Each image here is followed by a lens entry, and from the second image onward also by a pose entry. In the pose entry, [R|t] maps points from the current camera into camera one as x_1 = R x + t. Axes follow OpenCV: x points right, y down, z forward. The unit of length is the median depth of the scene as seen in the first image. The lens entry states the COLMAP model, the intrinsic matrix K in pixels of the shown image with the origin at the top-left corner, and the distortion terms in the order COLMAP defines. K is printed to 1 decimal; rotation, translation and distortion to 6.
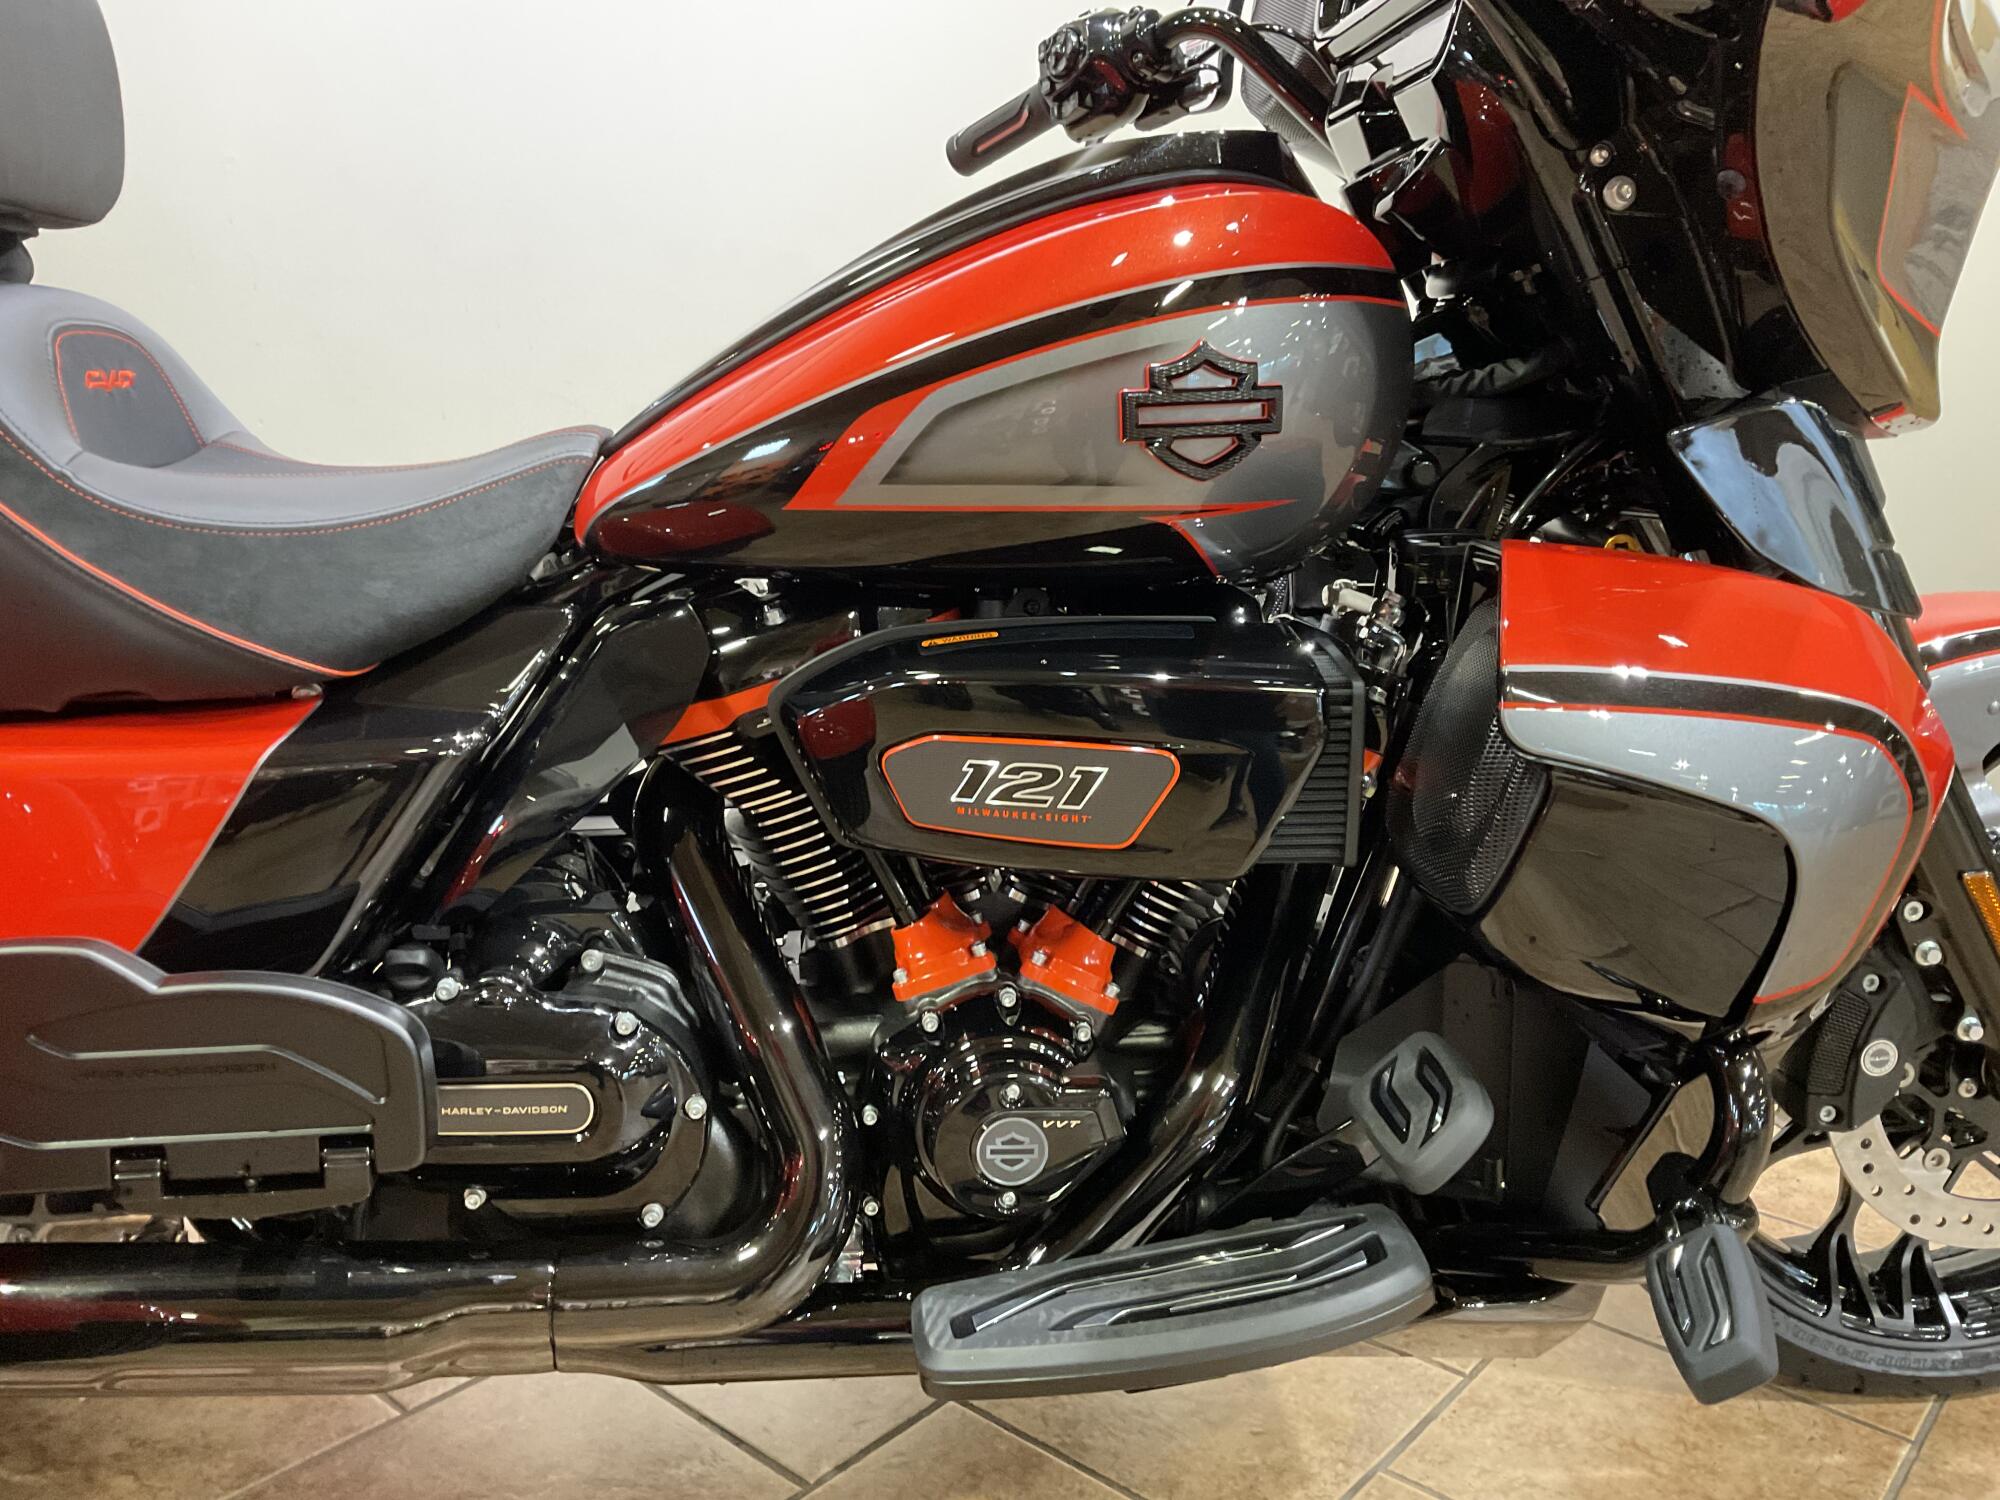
lens RADIAL K [[1660.8, 0, 999.8], [0, 1660.8, 733.7], [0, 0, 1]] dist [0.041109, -0.066587]
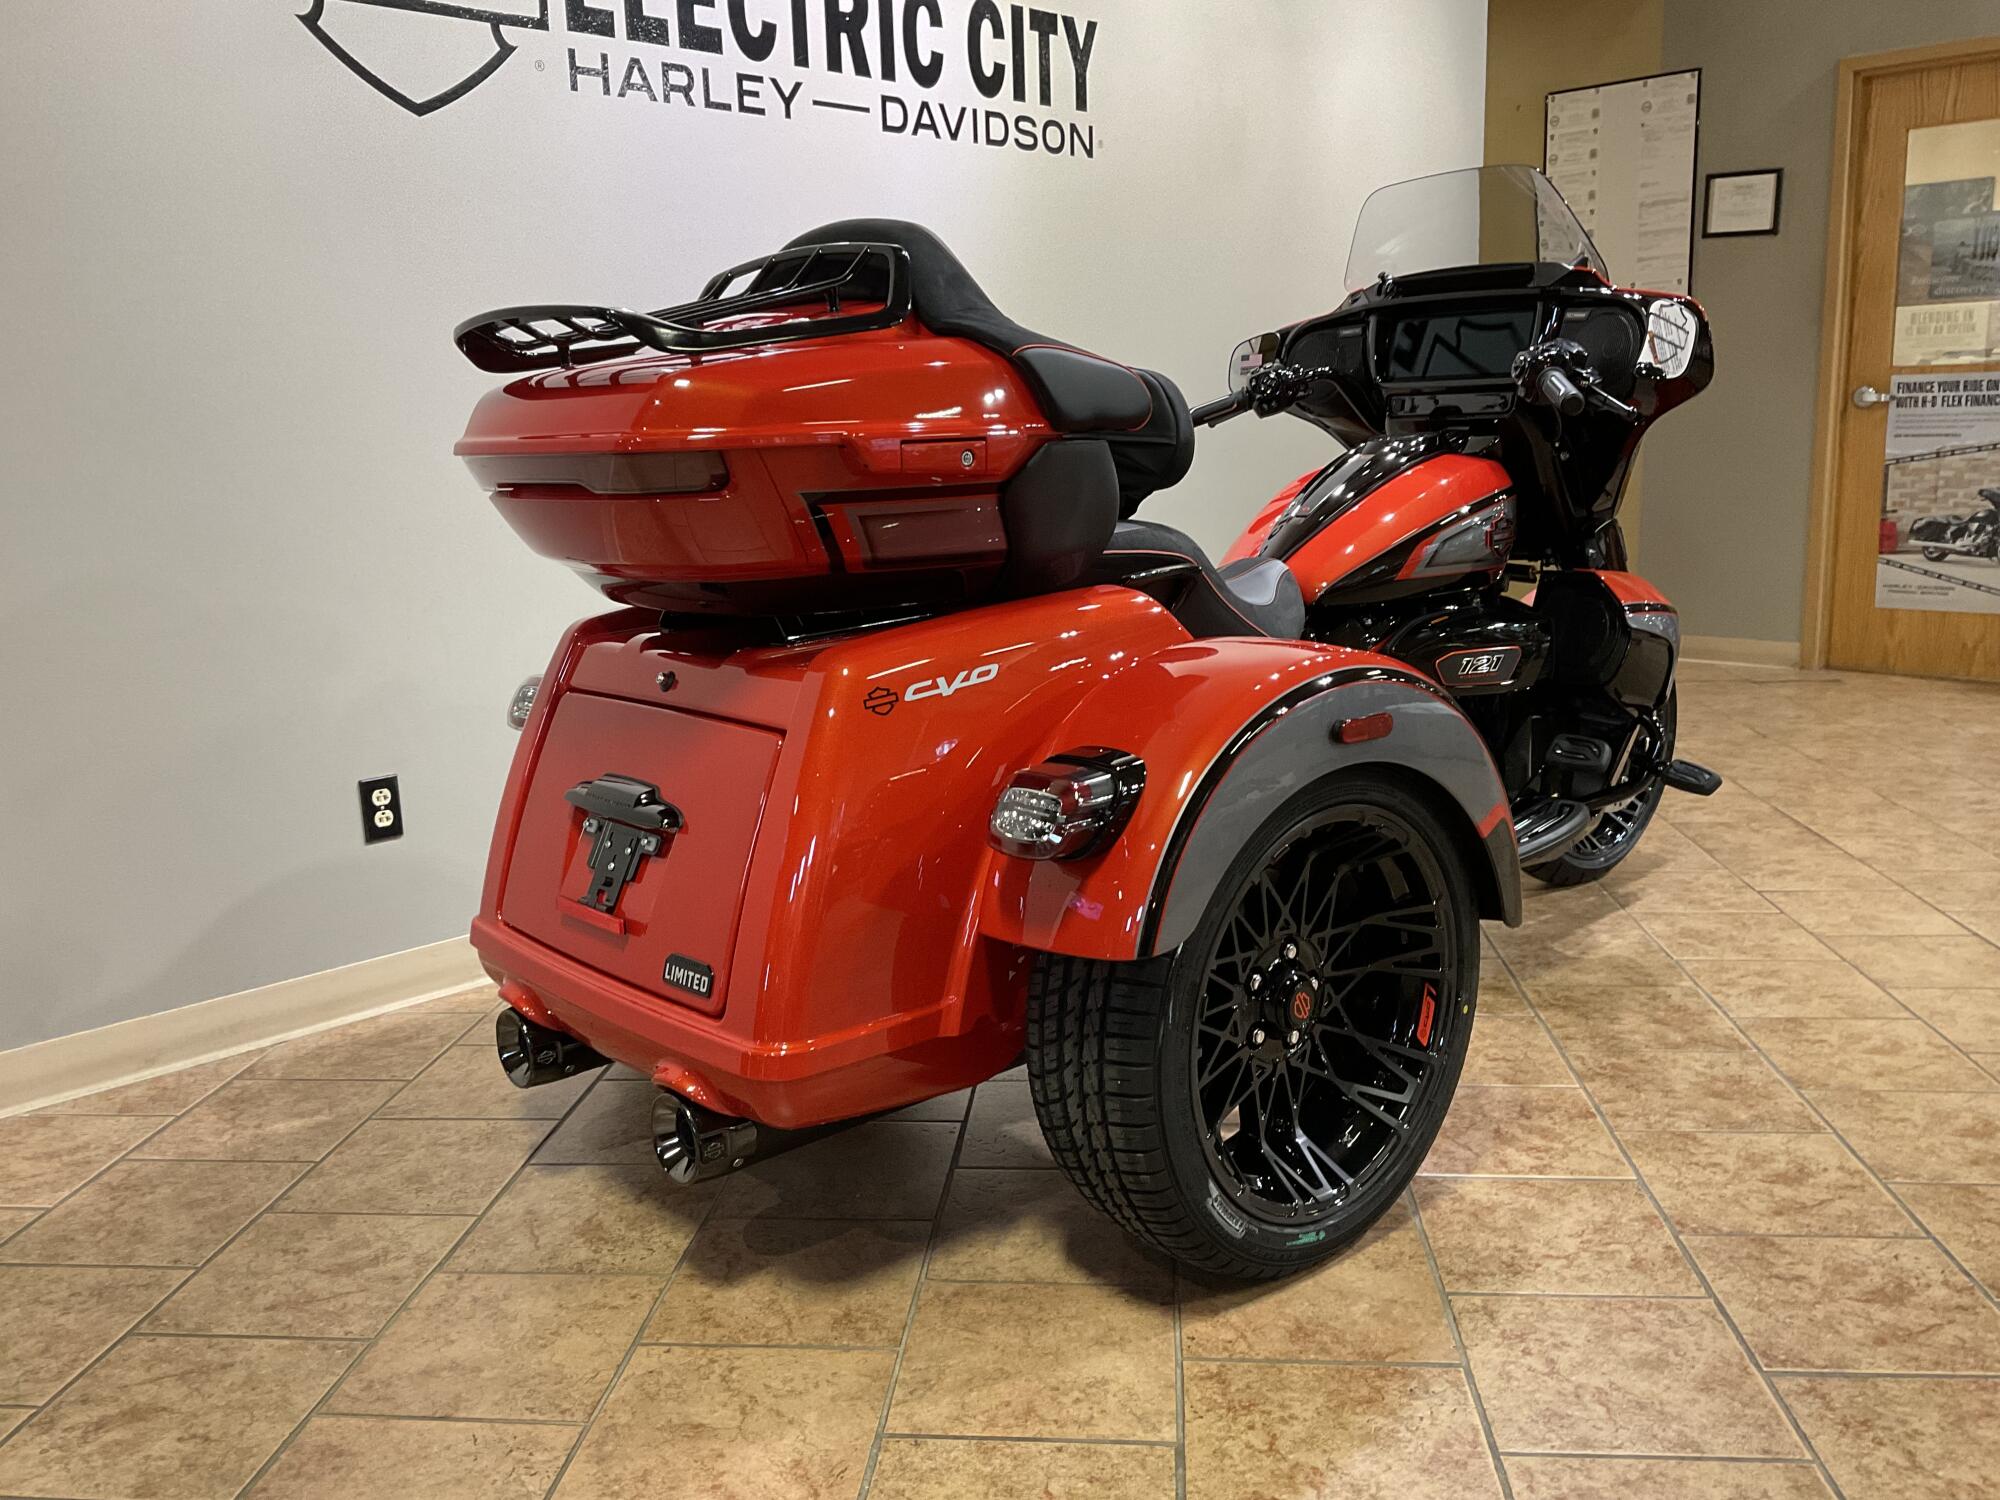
lens RADIAL K [[1660.8, 0, 1001.5], [0, 1660.8, 746.5], [0, 0, 1]] dist [0.041109, -0.066587]
pose [[0.804650, -0.143135, 0.576238, -2.255399], [0.161452, 0.986685, 0.019640, -0.019577], [-0.571377, 0.077231, 0.817046, -0.863615]]
